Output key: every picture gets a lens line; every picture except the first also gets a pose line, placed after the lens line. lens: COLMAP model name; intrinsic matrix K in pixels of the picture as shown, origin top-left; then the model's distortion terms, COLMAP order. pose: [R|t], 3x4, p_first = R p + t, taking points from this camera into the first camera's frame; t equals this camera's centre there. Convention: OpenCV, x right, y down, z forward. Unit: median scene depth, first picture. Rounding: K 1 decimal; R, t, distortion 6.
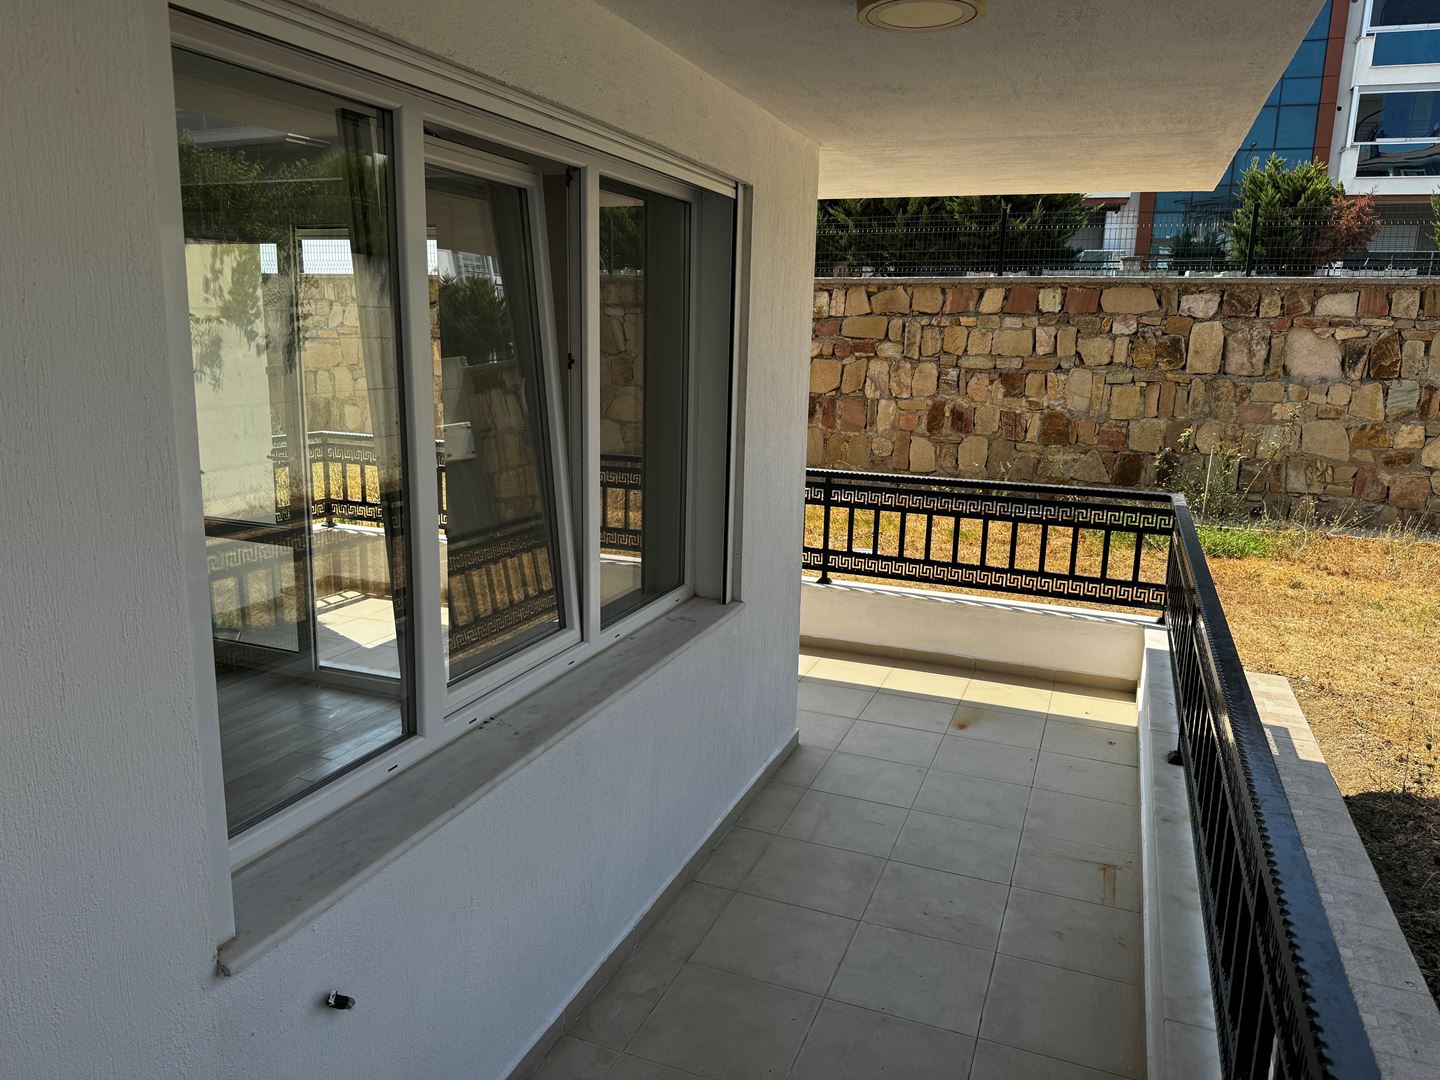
lens RADIAL K [[1009.4, 0, 713.2], [0, 1009.4, 535.1], [0, 0, 1]] dist [0.064478, -0.058319]
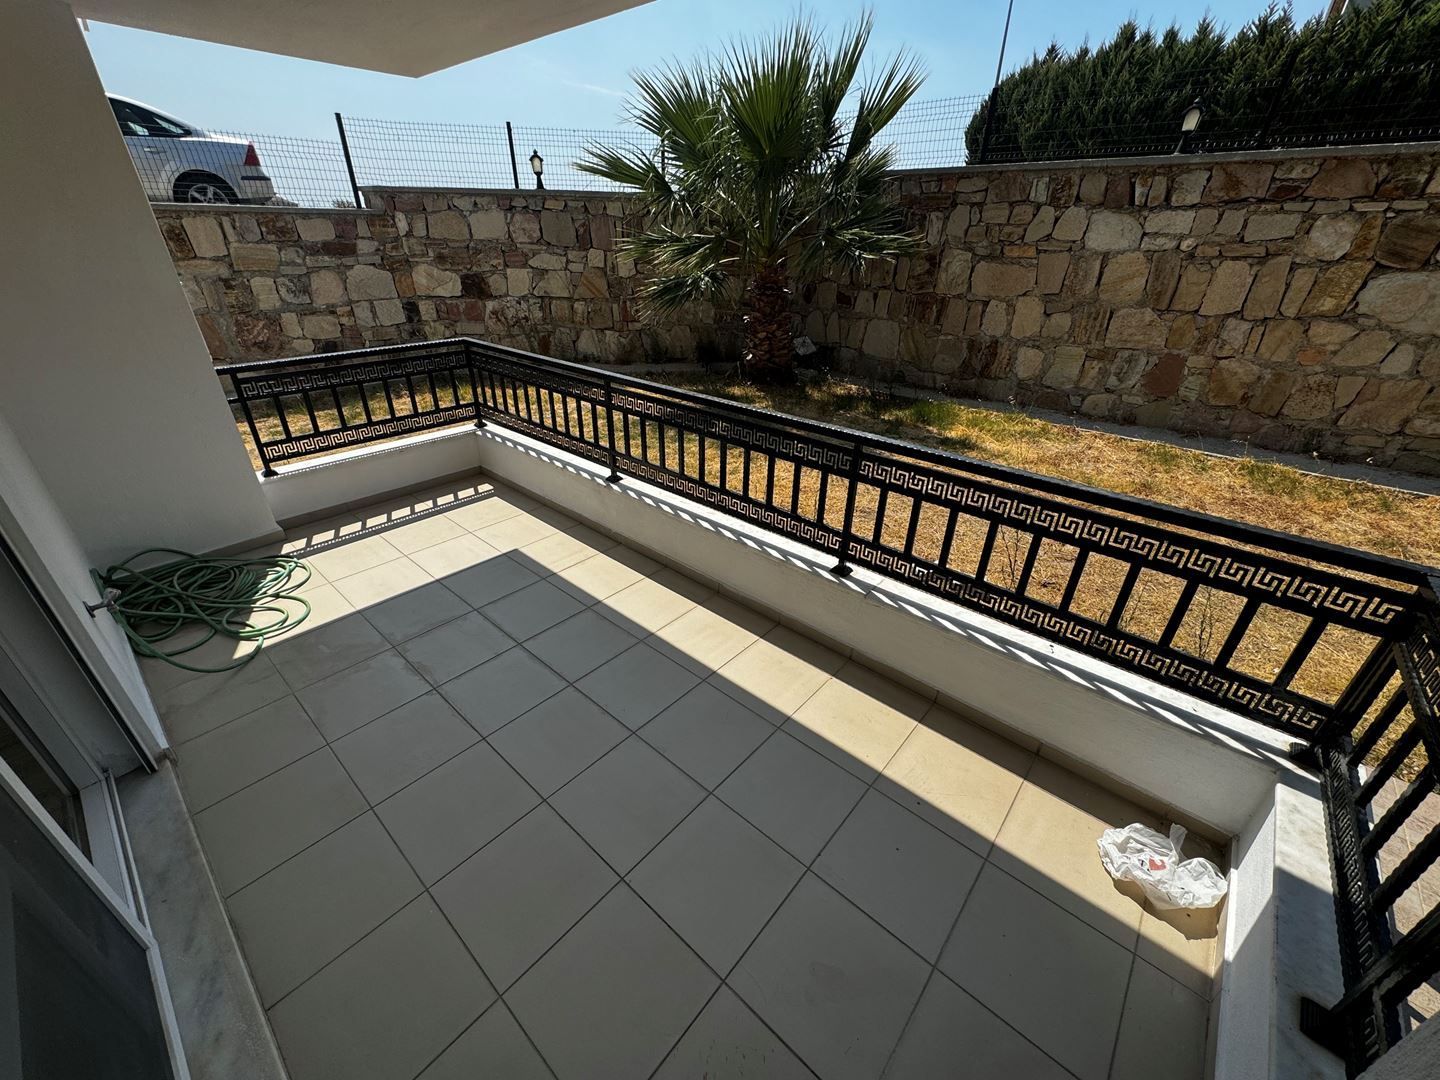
lens RADIAL K [[572.6, 0, 718.3], [0, 572.6, 538.3], [0, 0, 1]] dist [-0.001860, 0.000270]
pose [[0.941810, 0.148420, -0.301606, -0.554999], [-0.055915, 0.953916, 0.294819, -0.133380], [0.331463, -0.260799, 0.906706, 0.602695]]
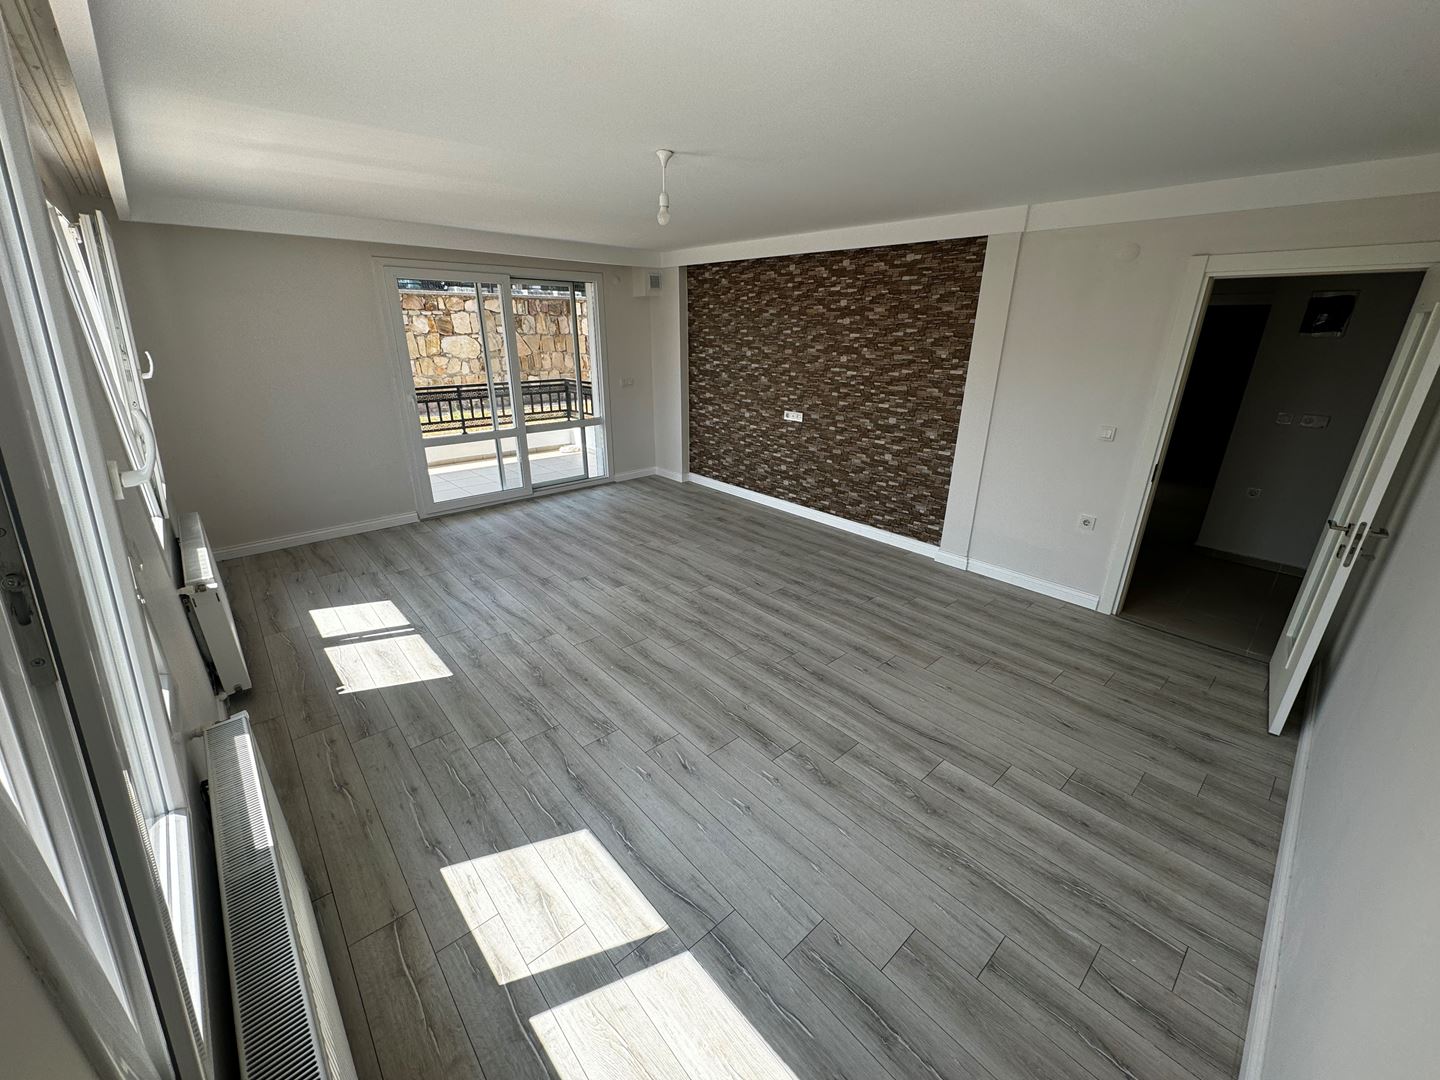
lens RADIAL K [[572.6, 0, 719.3], [0, 572.6, 537.8], [0, 0, 1]] dist [-0.001860, 0.000270]
pose [[0.432097, -0.334870, 0.837350, -1.064168], [0.179783, 0.941852, 0.283889, -0.078106], [-0.883725, 0.027874, 0.467175, 0.234065]]
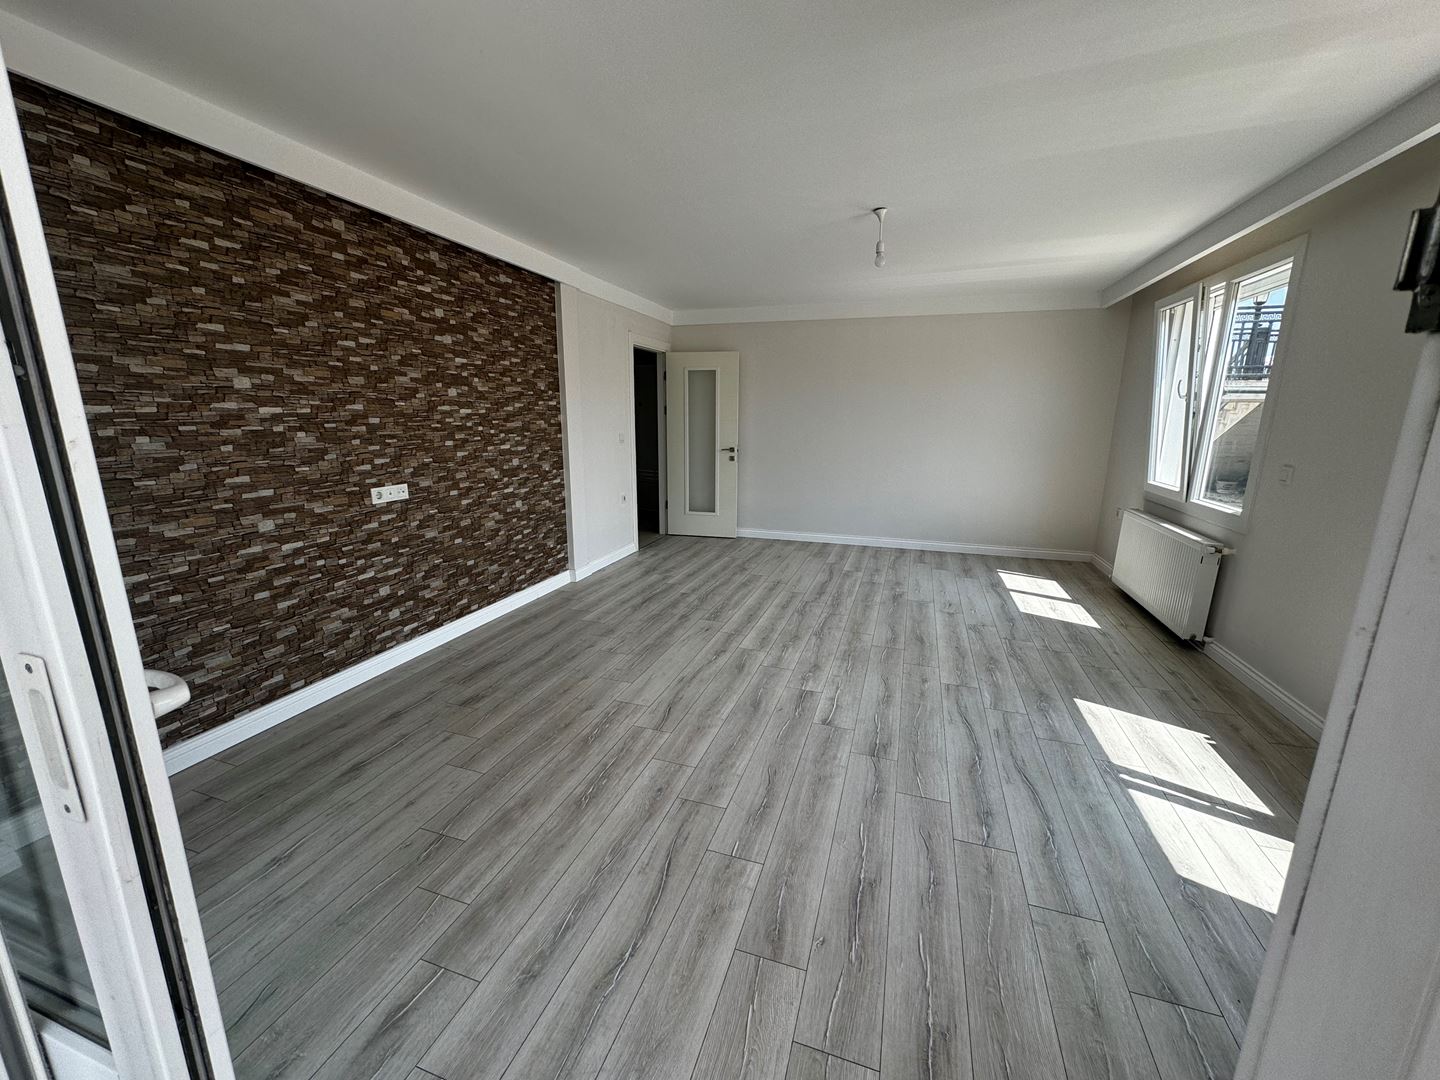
lens RADIAL K [[572.6, 0, 719.9], [0, 572.6, 538.0], [0, 0, 1]] dist [-0.001860, 0.000270]
pose [[-0.996746, -0.017410, -0.078709, -0.738780], [-0.047612, 0.915038, 0.400547, -0.122975], [0.065048, 0.402991, -0.912889, 0.662803]]
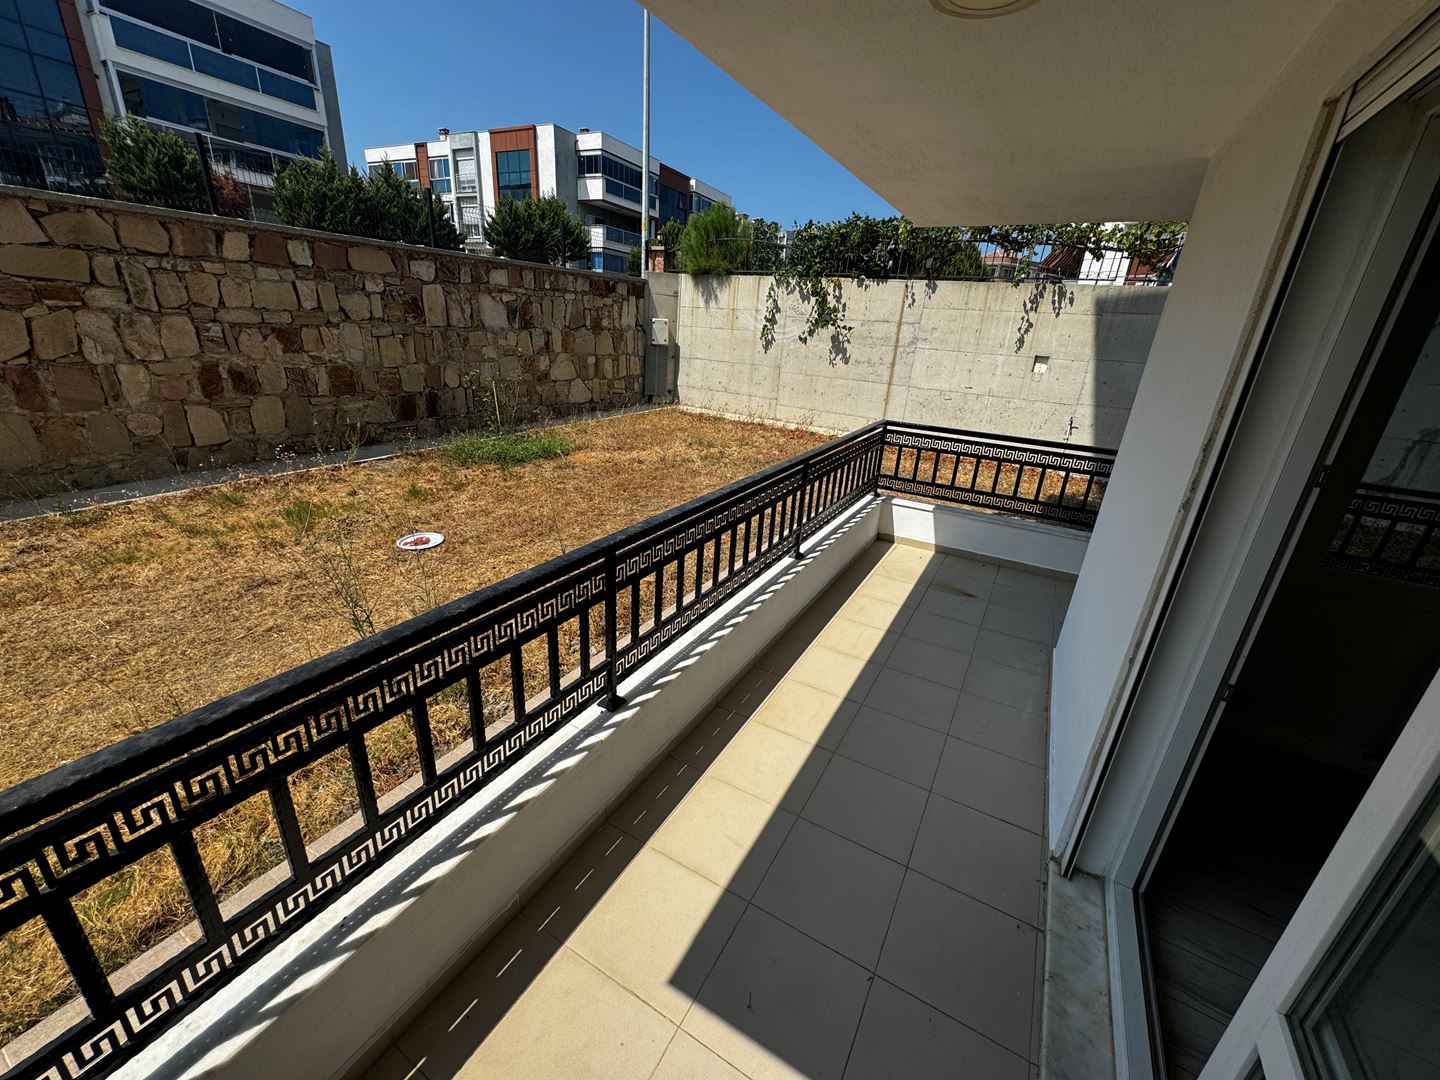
lens RADIAL K [[572.6, 0, 719.9], [0, 572.6, 539.6], [0, 0, 1]] dist [-0.001860, 0.000270]
pose [[0.145330, -0.367936, 0.918424, -0.235950], [0.141146, 0.926495, 0.348834, -0.101422], [-0.979264, 0.078936, 0.186580, 0.488306]]
